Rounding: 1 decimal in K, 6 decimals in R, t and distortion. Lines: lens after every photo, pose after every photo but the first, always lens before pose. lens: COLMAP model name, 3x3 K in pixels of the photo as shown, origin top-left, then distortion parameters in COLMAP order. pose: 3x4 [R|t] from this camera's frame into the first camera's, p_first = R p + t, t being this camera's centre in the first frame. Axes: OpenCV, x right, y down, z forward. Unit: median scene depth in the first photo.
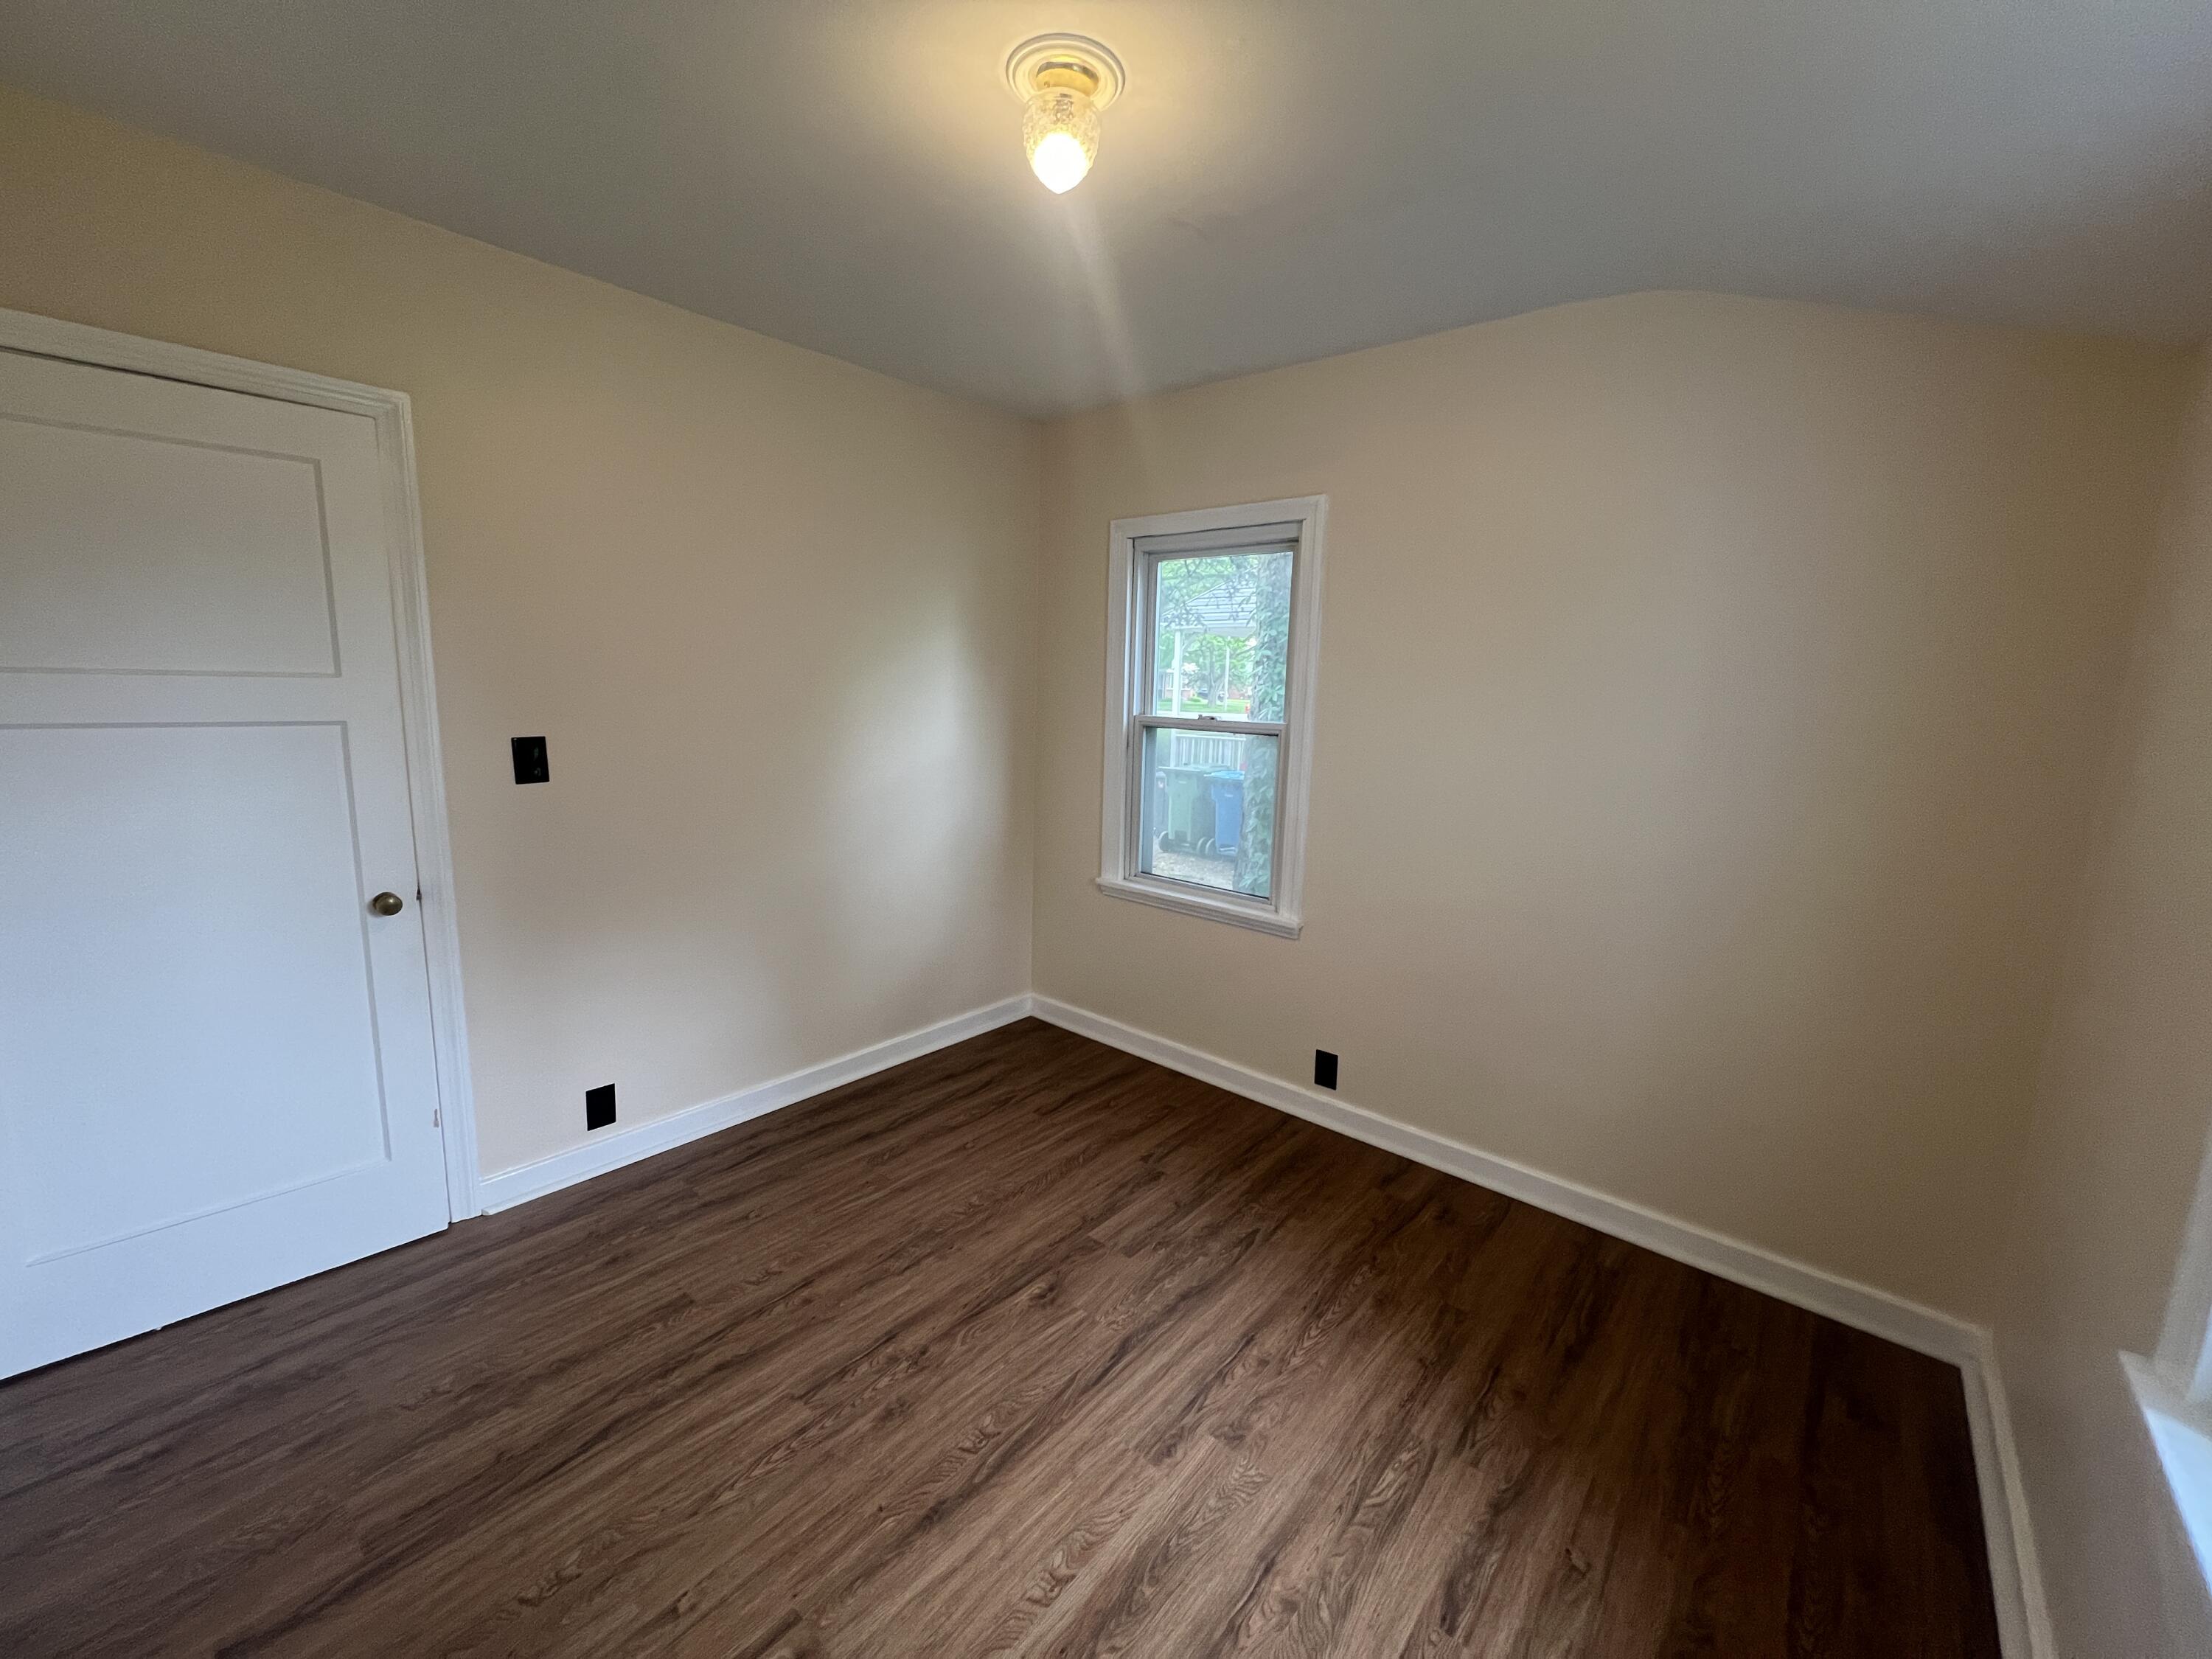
lens RADIAL K [[886.0, 0, 1100.6], [0, 886.0, 823.7], [0, 0, 1]] dist [0.000068, -0.000099]
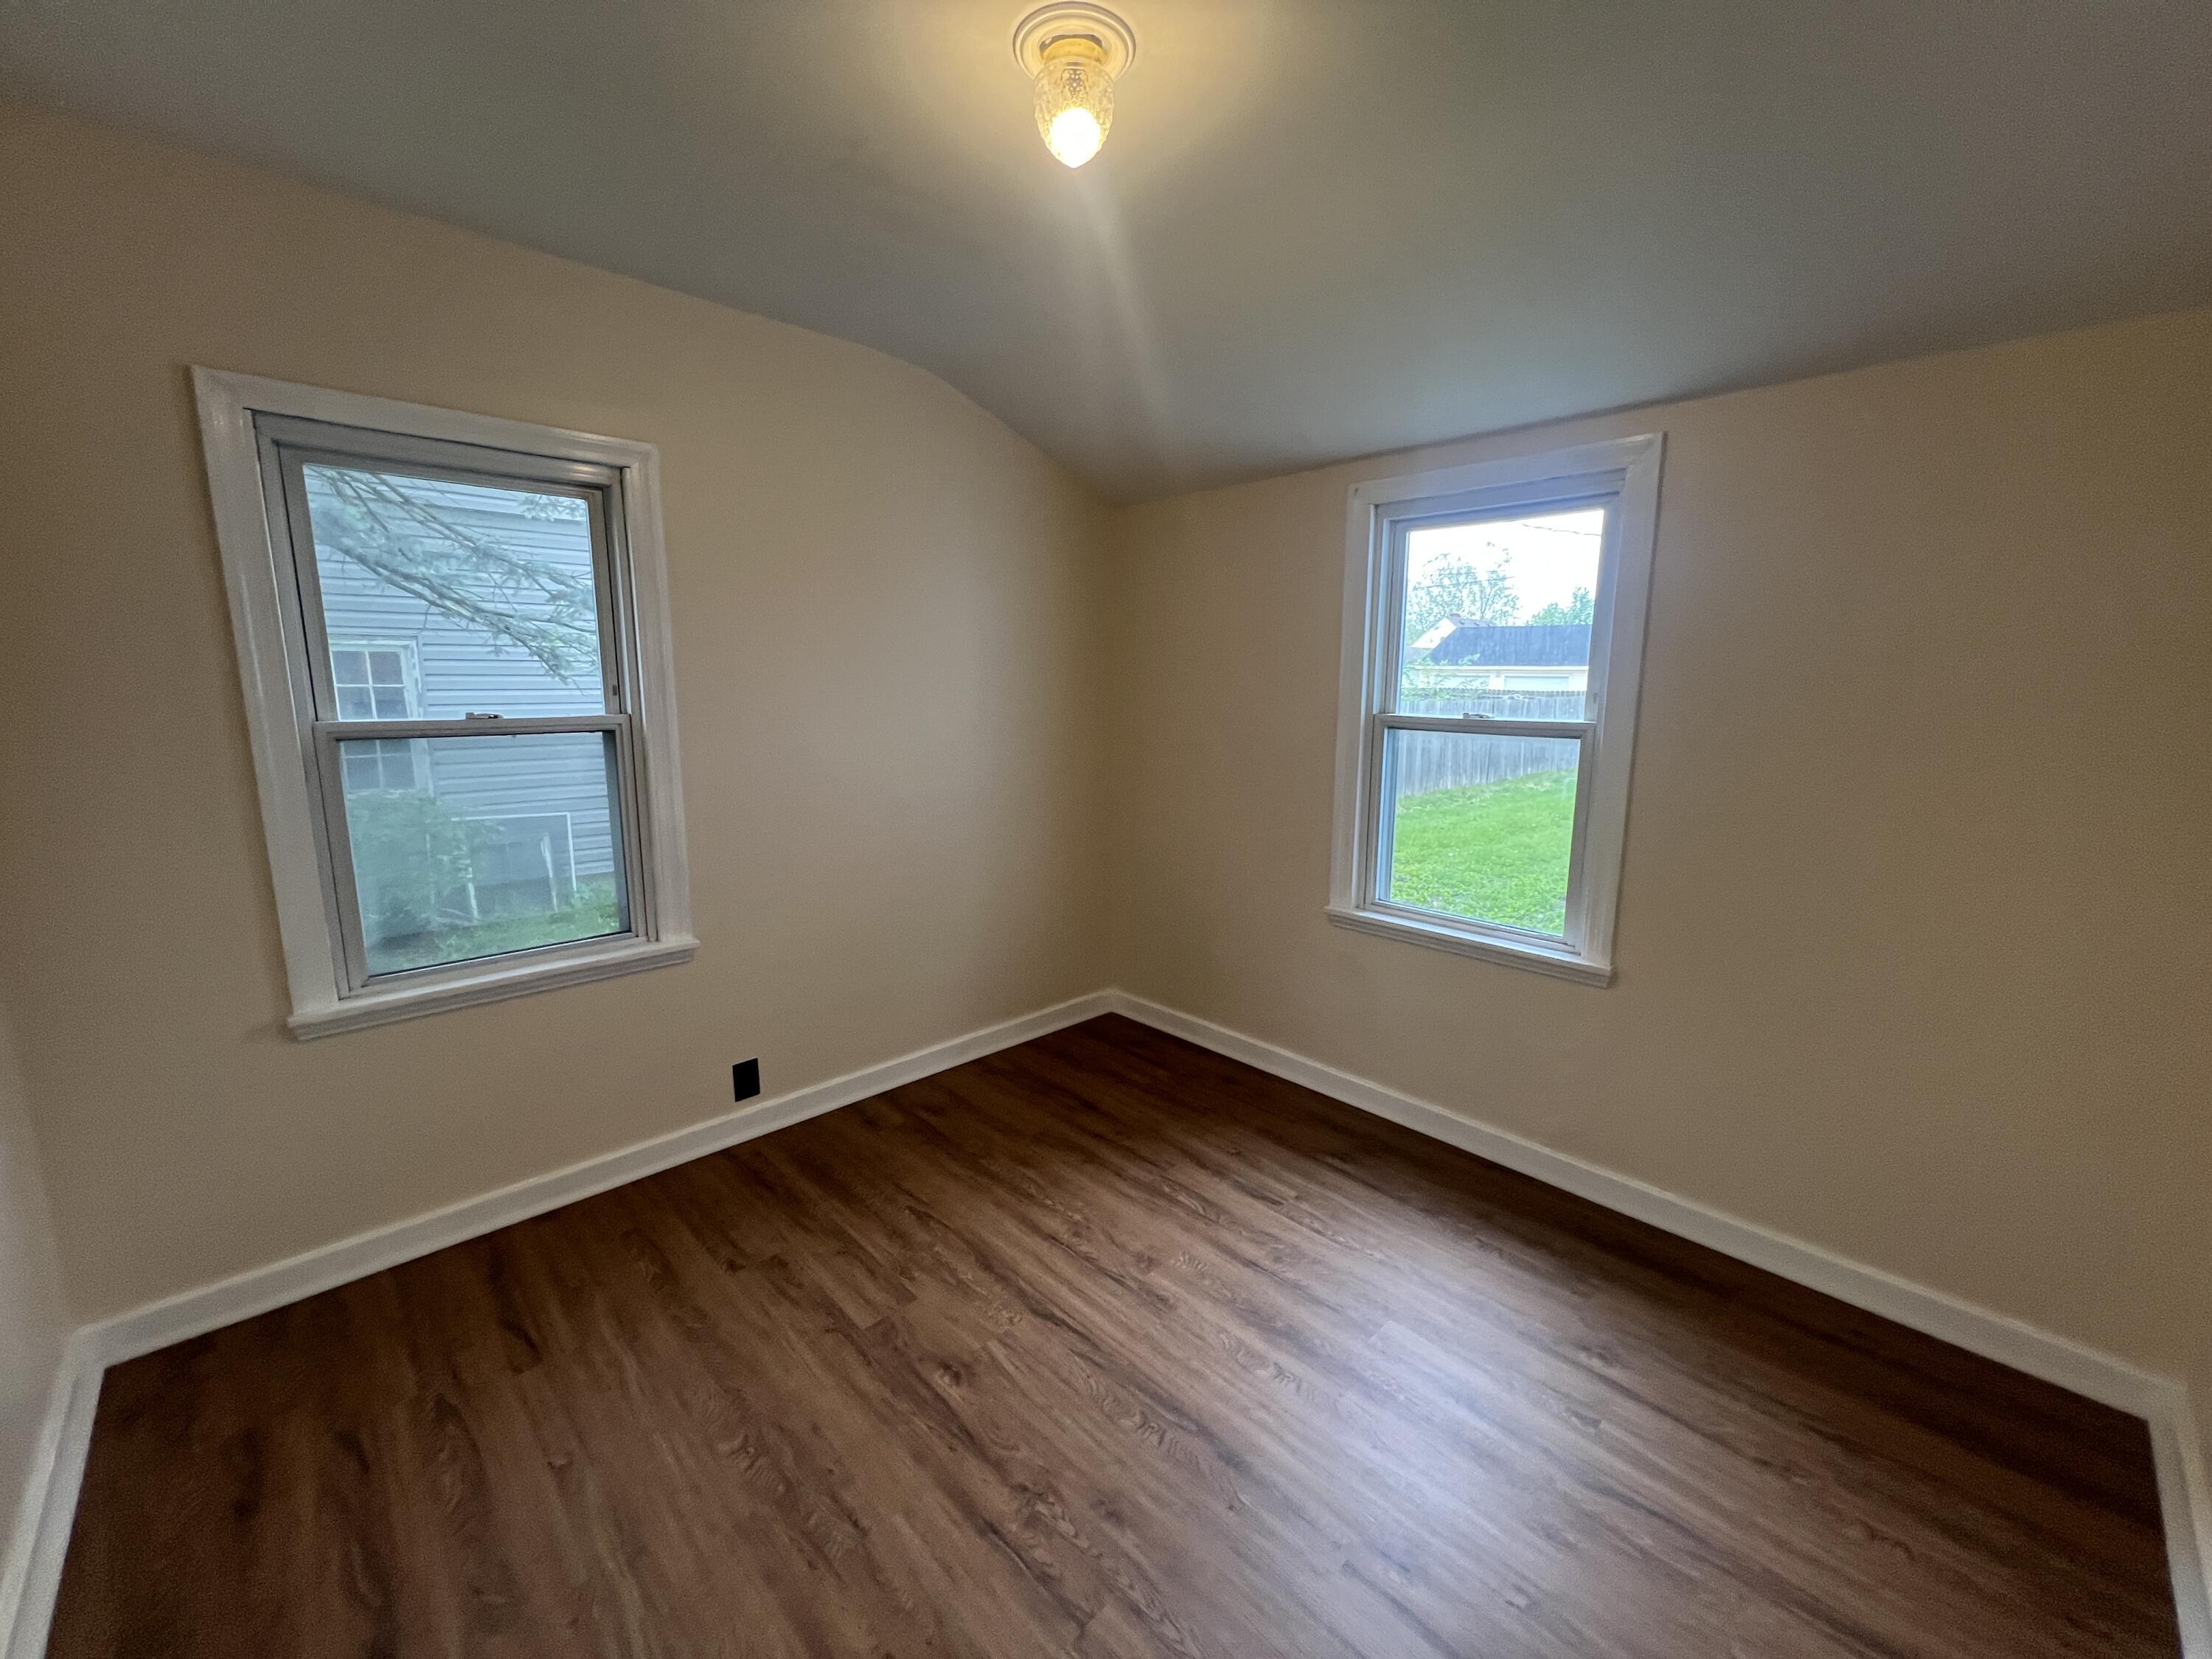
lens RADIAL K [[886.0, 0, 1100.6], [0, 886.0, 823.7], [0, 0, 1]] dist [0.000068, -0.000099]
pose [[0.092506, -0.192714, 0.976885, -0.777060], [0.152202, 0.972299, 0.177396, -0.127932], [-0.984011, 0.132274, 0.119275, 0.656917]]
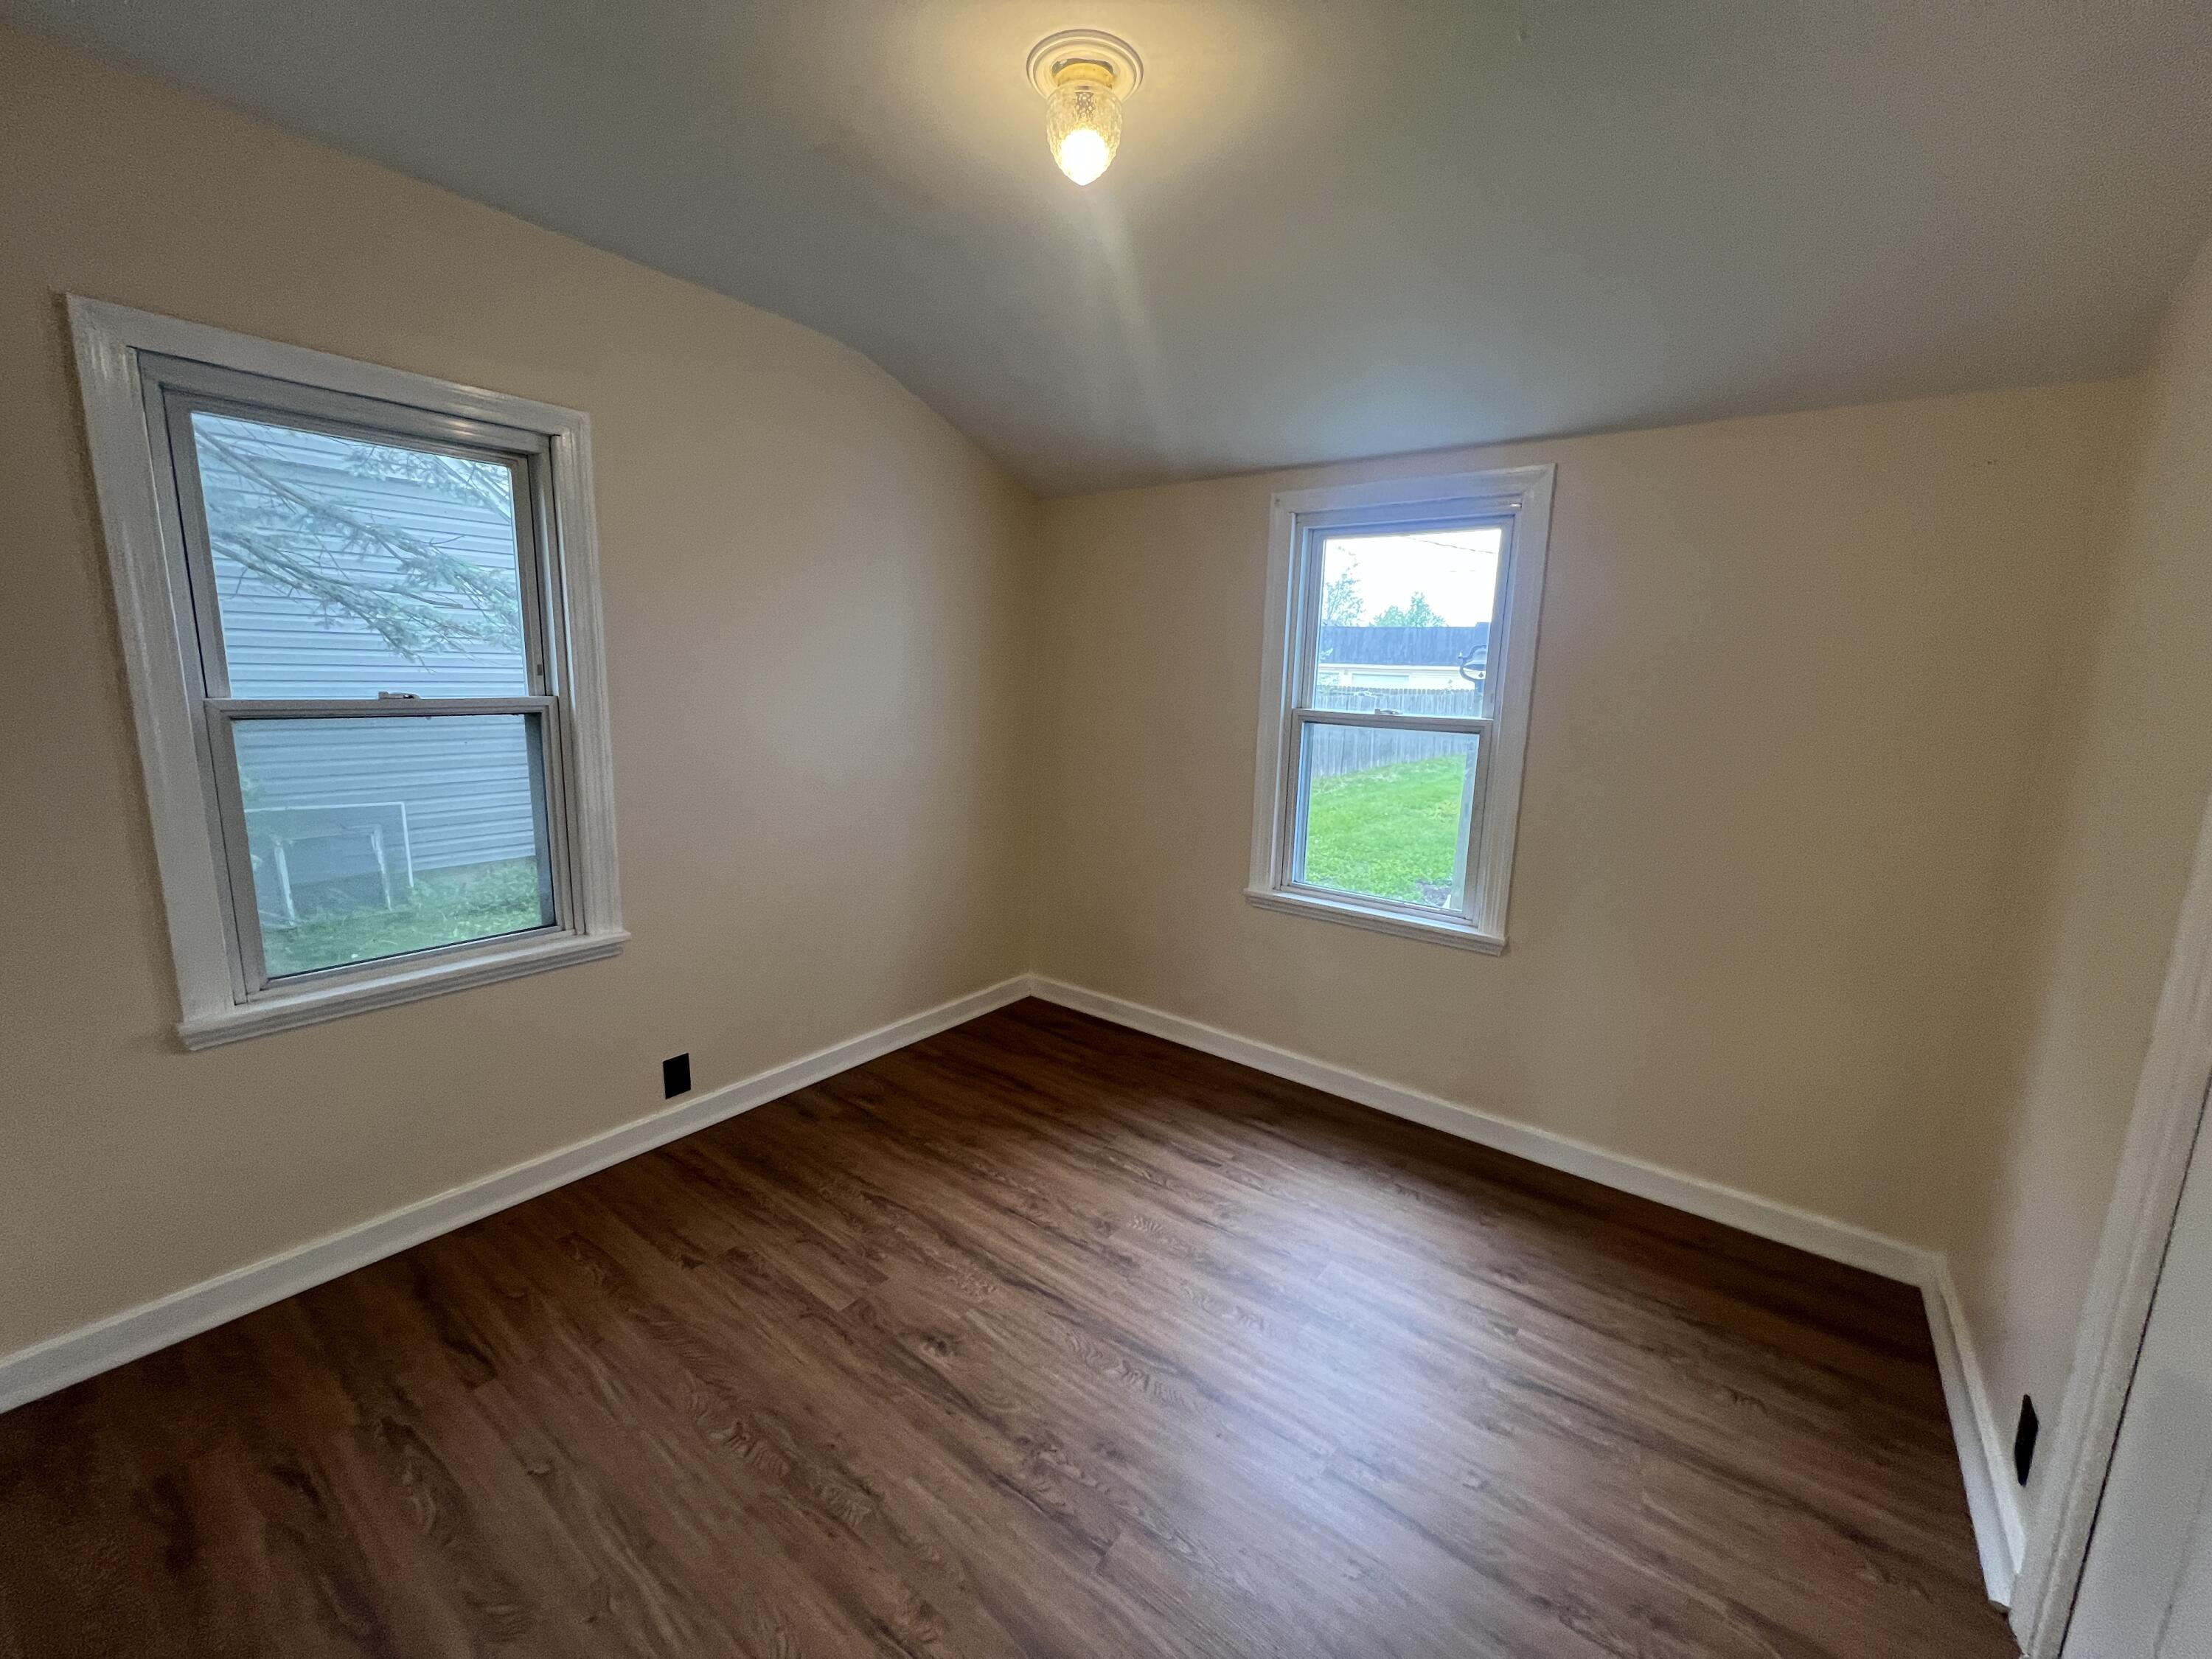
lens RADIAL K [[884.8, 0, 1101.5], [0, 884.8, 822.6], [0, 0, 1]] dist [-0.001066, -0.000071]
pose [[-0.062957, -0.202210, 0.977317, -0.820508], [0.124691, 0.969992, 0.208726, -0.147235], [-0.990196, 0.135004, -0.035854, 0.768864]]
